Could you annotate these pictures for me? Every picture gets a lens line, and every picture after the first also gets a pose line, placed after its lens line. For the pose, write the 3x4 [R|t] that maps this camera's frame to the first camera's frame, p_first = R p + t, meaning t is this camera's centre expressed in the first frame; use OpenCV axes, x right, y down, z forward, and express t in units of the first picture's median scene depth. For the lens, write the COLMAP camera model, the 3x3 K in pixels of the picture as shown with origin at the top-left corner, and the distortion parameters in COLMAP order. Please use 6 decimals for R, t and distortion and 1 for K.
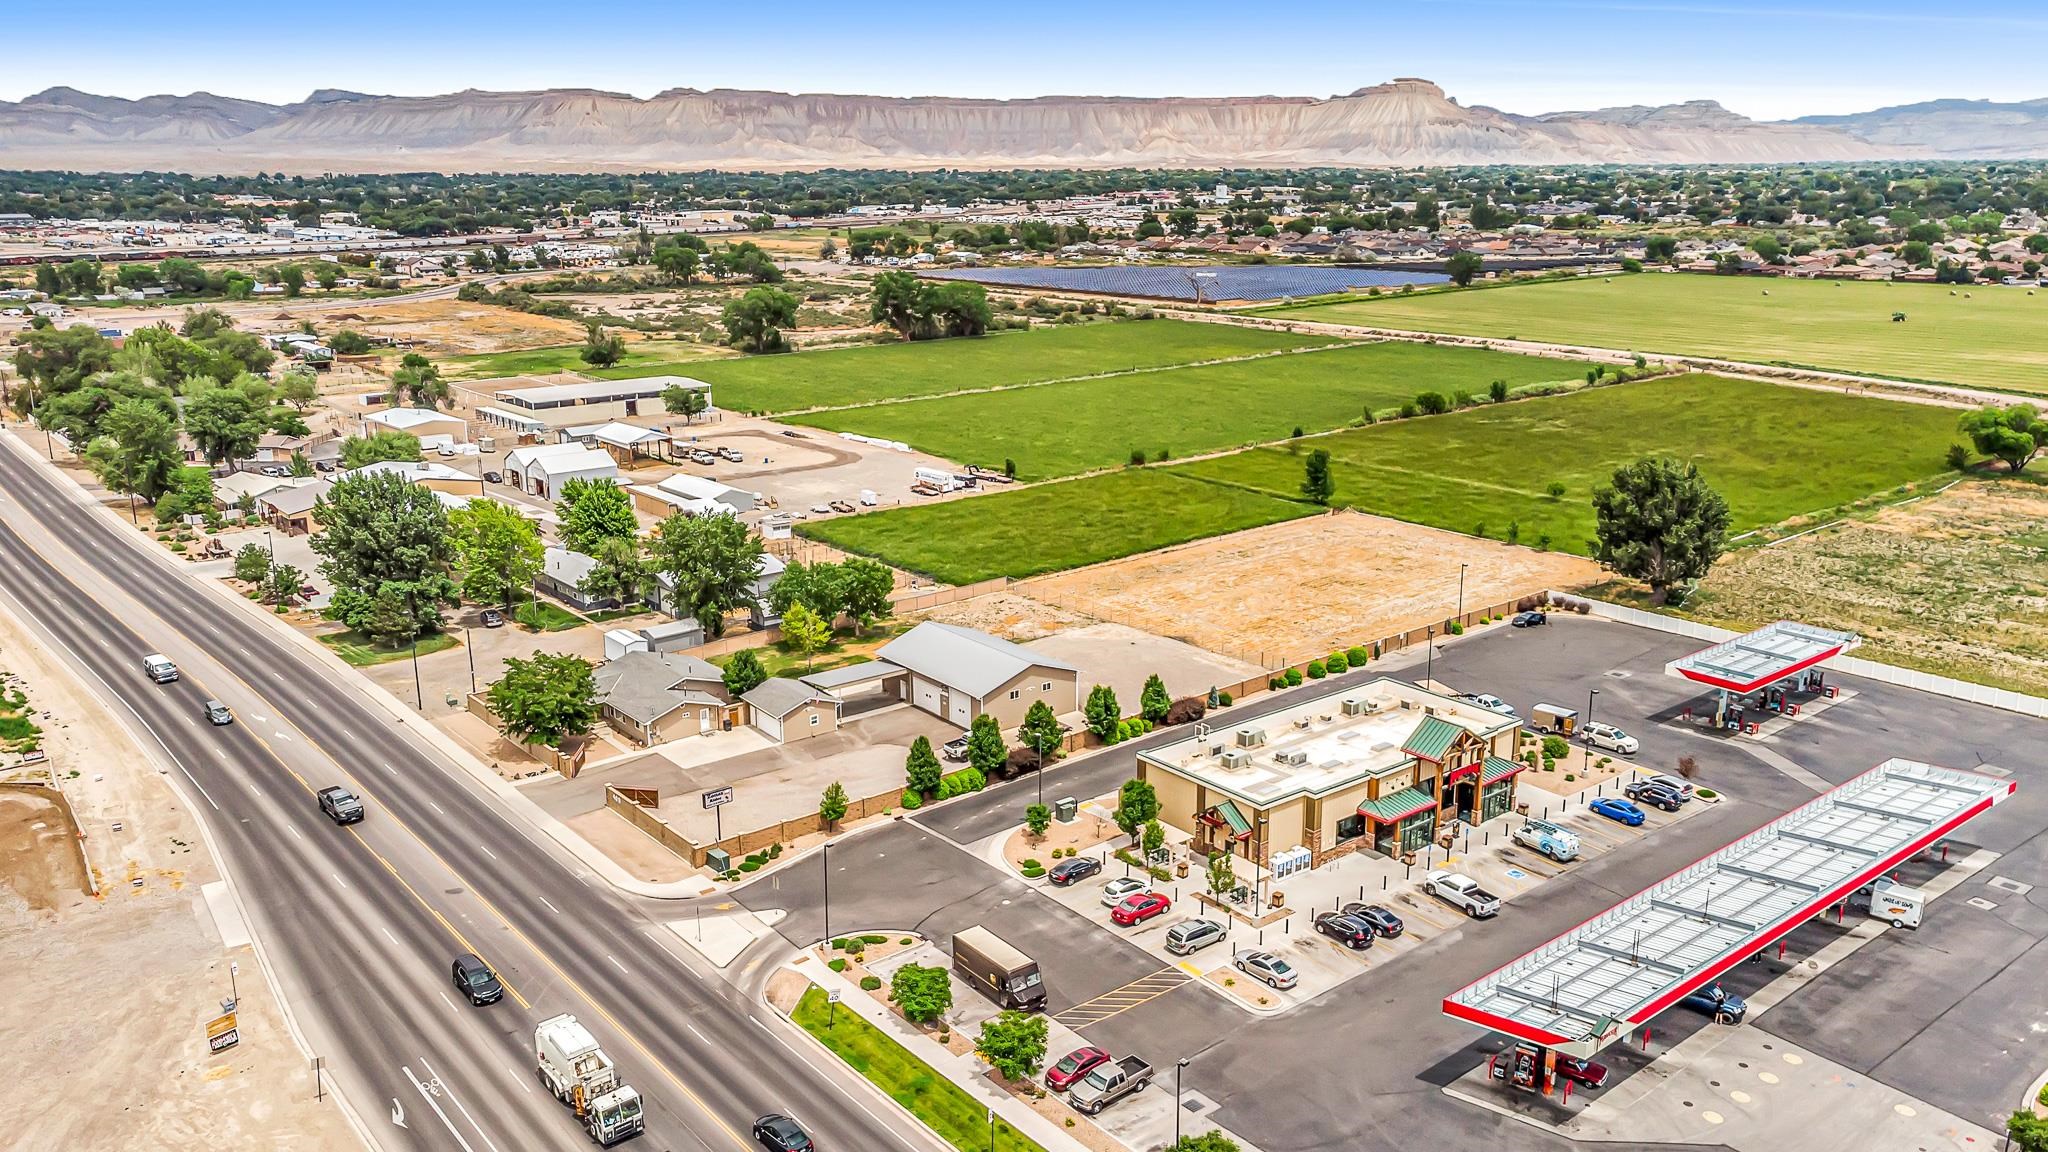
lens RADIAL K [[1544.4, 0, 1024.0], [0, 1544.4, 576.0], [0, 0, 1]] dist [0.021297, 0.049723]
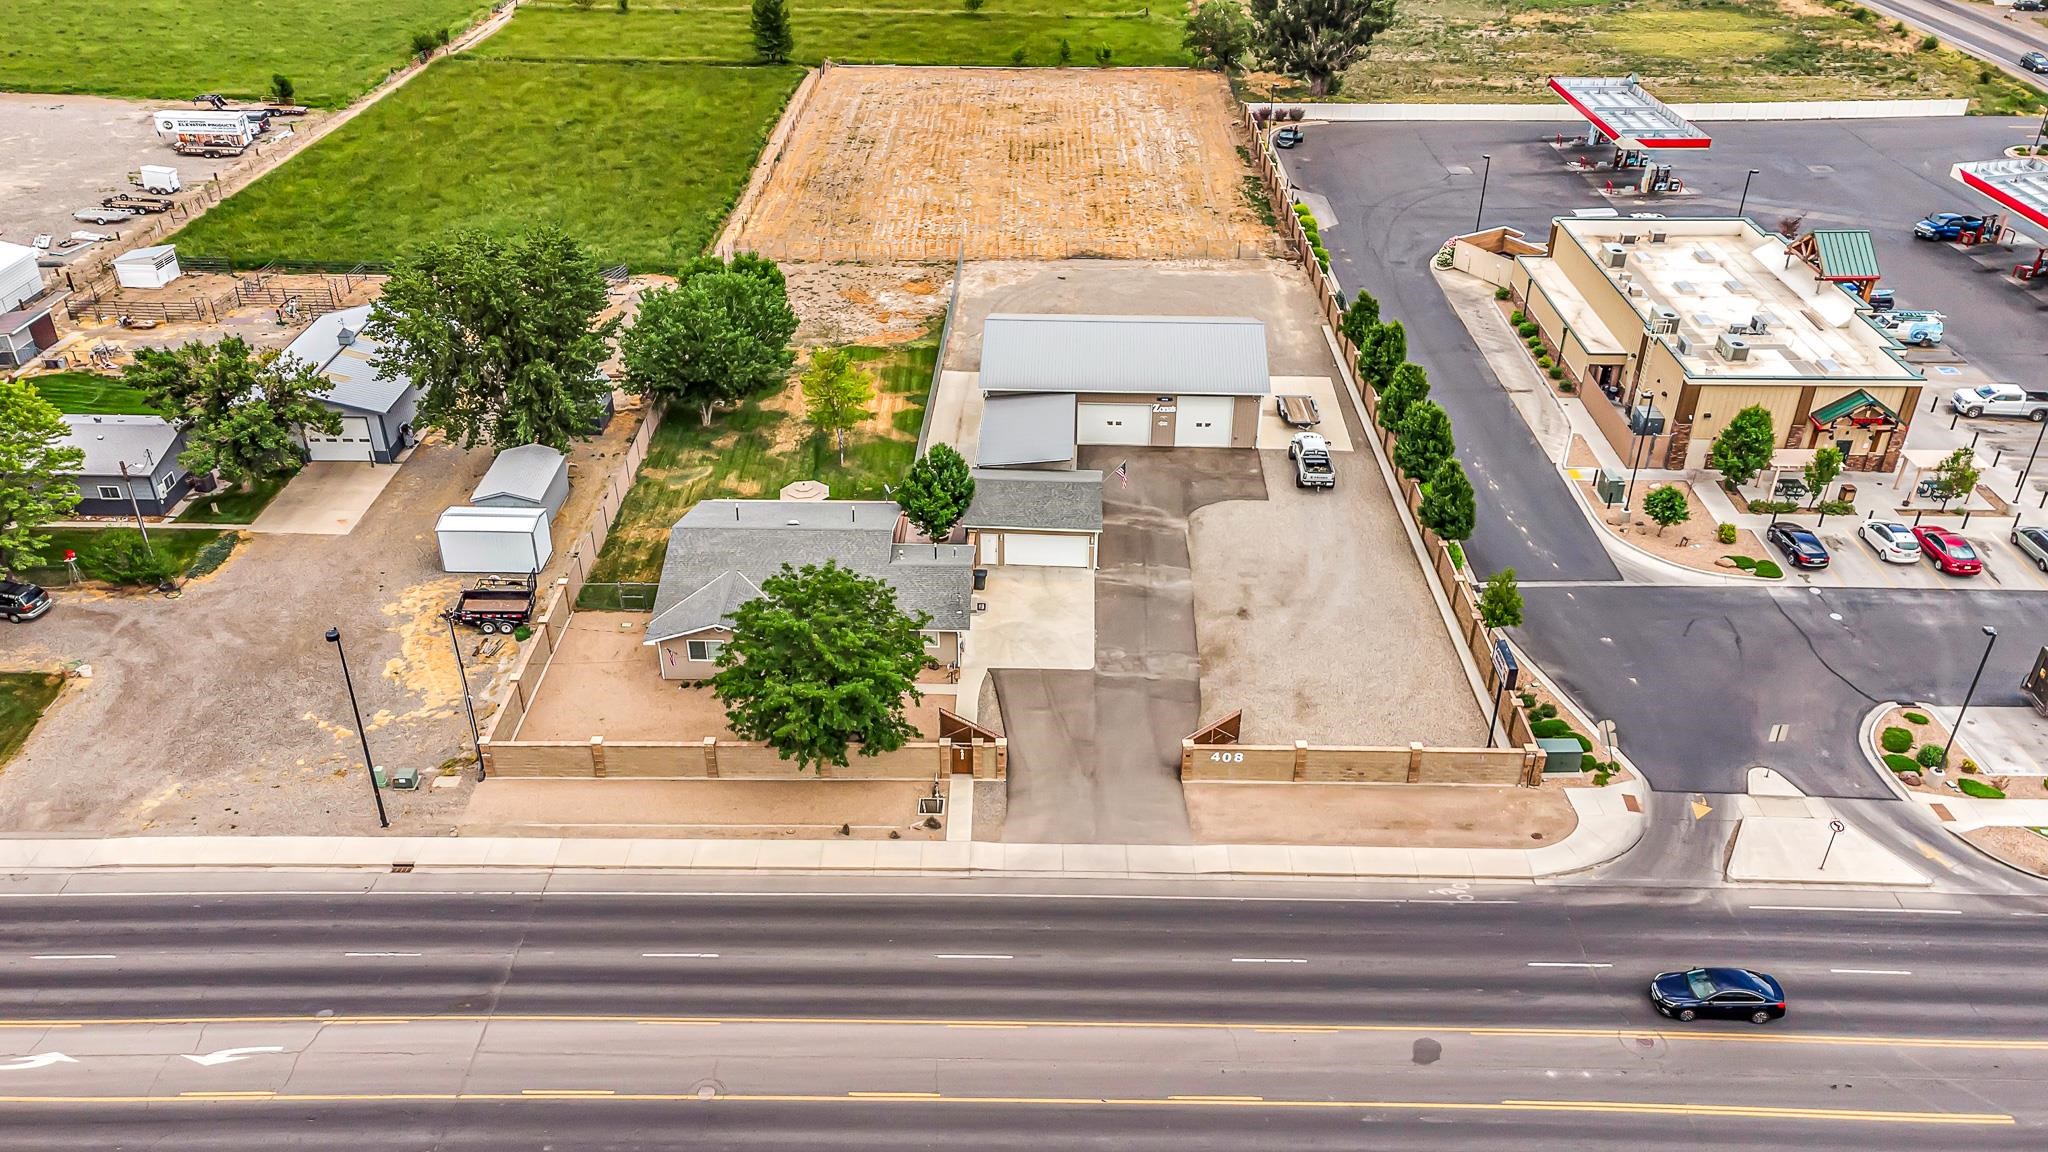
lens RADIAL K [[1544.4, 0, 1024.0], [0, 1544.4, 576.0], [0, 0, 1]] dist [0.021297, 0.049723]
pose [[0.642216, -0.385804, 0.662355, -0.387613], [0.186891, 0.916835, 0.352823, -0.070921], [-0.743391, -0.102800, 0.660910, 0.425808]]
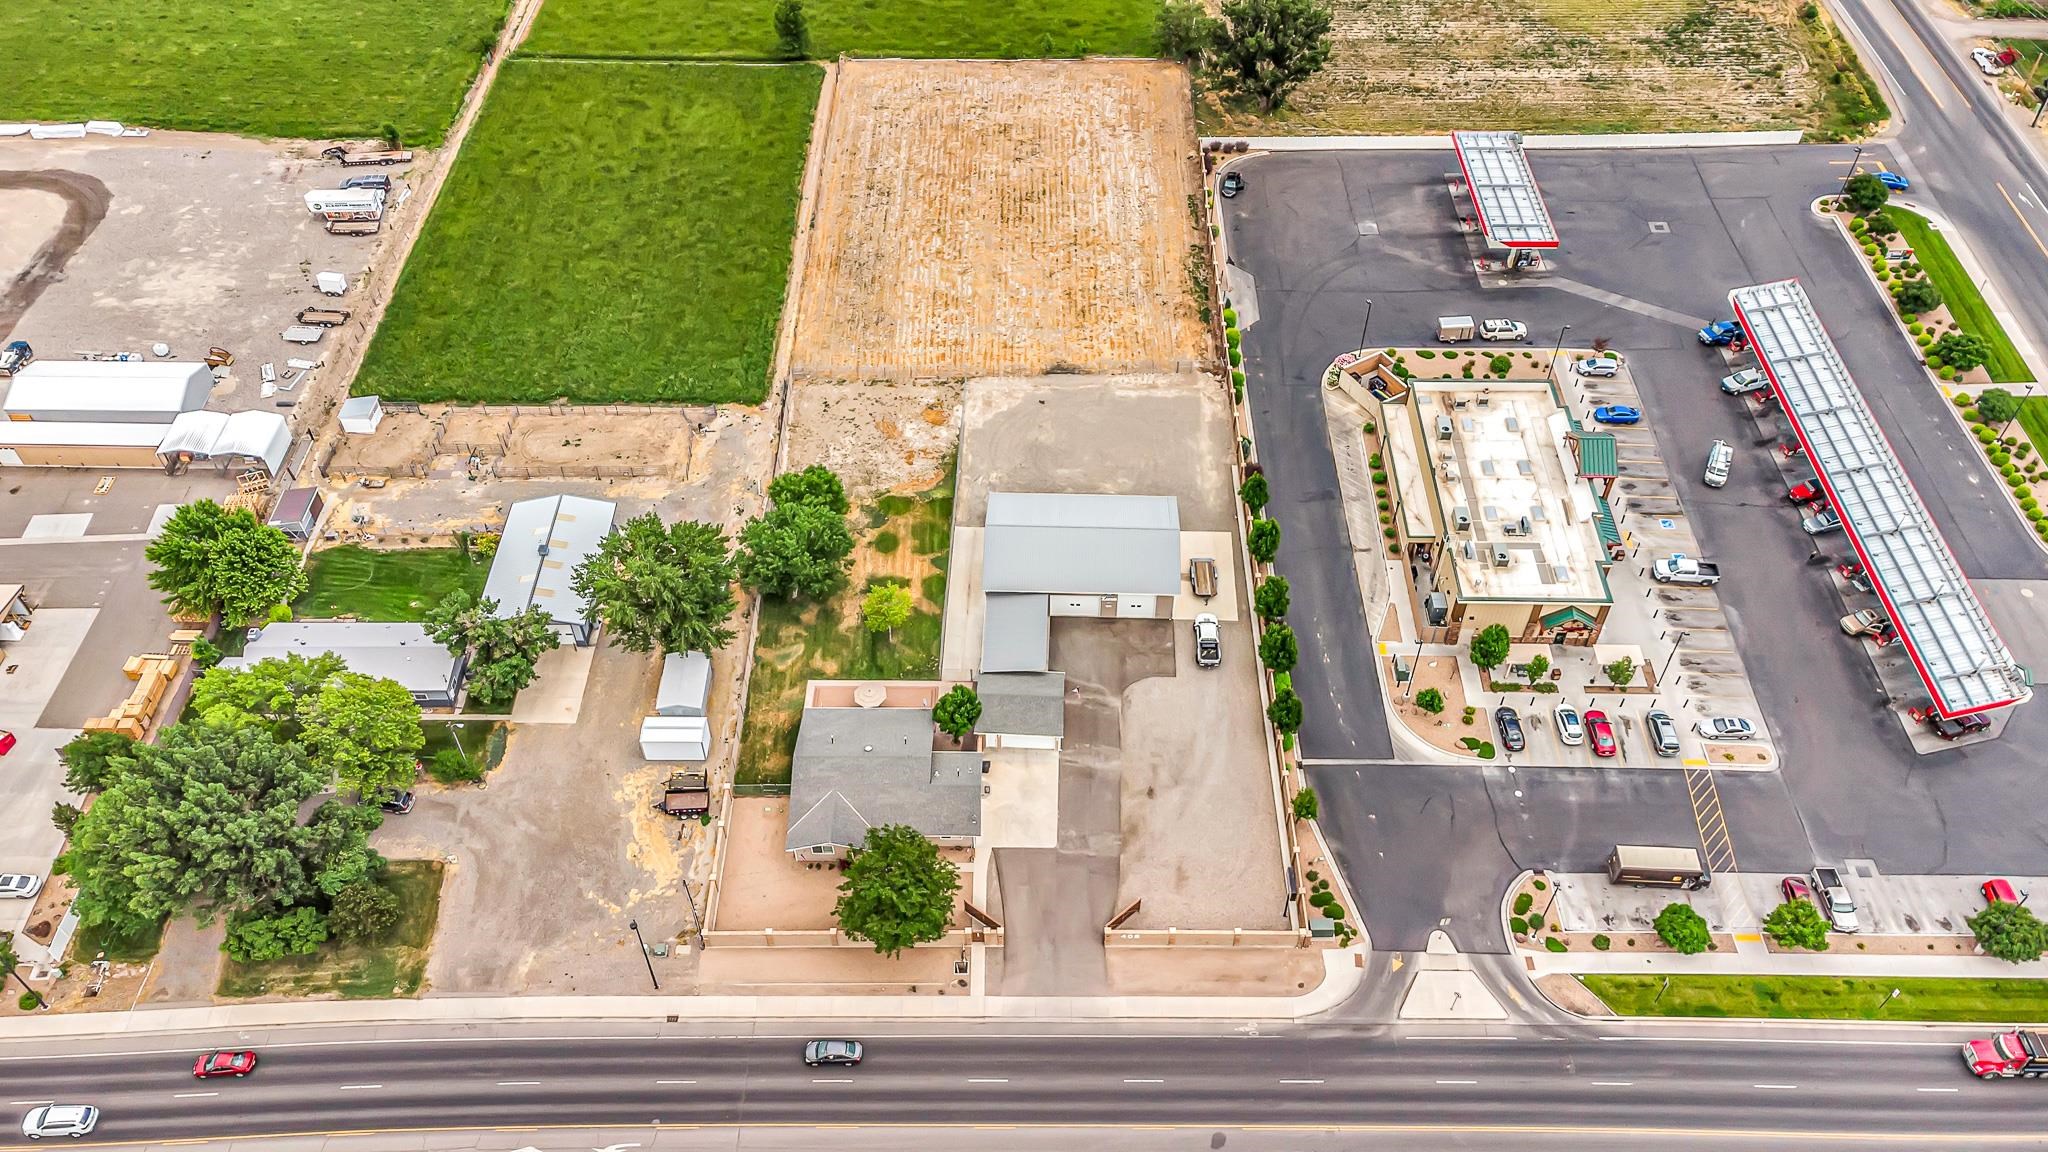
lens RADIAL K [[1539.2, 0, 1024.0], [0, 1539.2, 576.0], [0, 0, 1]] dist [0.039864, 0.009182]
pose [[0.638066, -0.560307, 0.528136, -0.409455], [0.193713, 0.780659, 0.594178, -0.360612], [-0.745216, -0.276818, 0.606650, 0.327020]]
